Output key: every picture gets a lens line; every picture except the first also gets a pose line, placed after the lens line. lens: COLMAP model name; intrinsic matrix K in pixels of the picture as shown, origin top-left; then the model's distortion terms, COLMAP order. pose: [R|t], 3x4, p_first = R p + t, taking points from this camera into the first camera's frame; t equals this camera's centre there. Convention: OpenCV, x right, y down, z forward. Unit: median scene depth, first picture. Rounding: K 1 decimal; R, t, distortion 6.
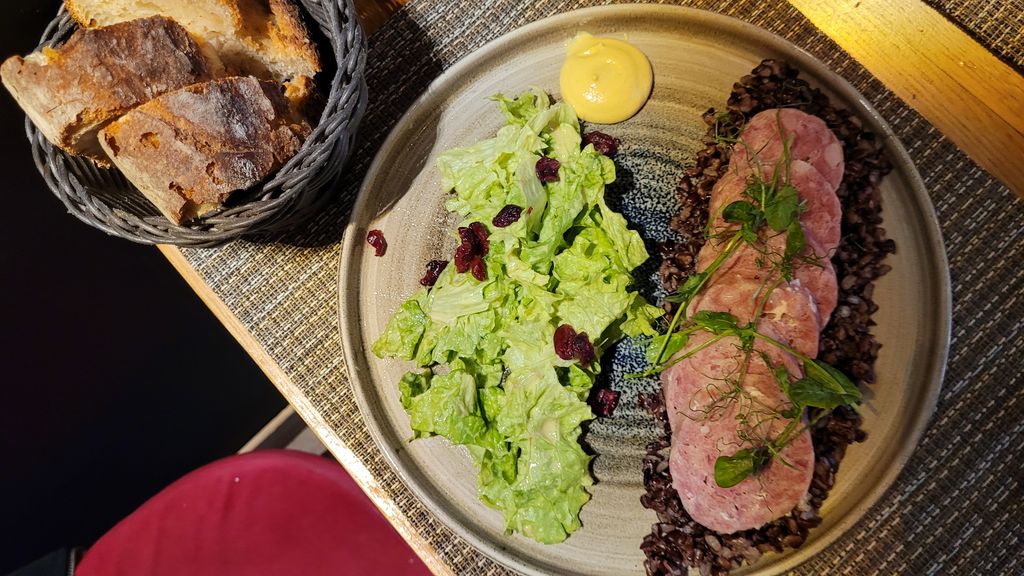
lens RADIAL K [[835.2, 0, 512.9], [0, 835.2, 287.0], [0, 0, 1]] dist [0.041244, 0.001424]
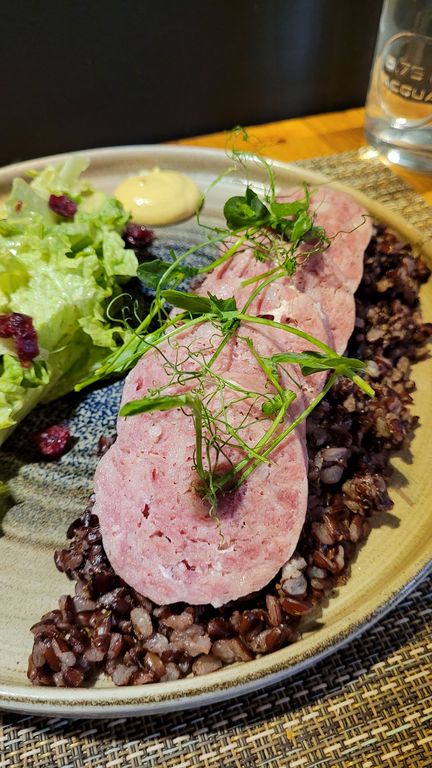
lens RADIAL K [[626.4, 0, 215.3], [0, 626.4, 384.1], [0, 0, 1]] dist [0.041244, 0.001424]
pose [[0.990063, 0.136179, -0.035074, 0.282079], [-0.135744, 0.860383, -0.491238, 0.371134], [-0.036720, 0.491118, 0.870319, 0.513494]]
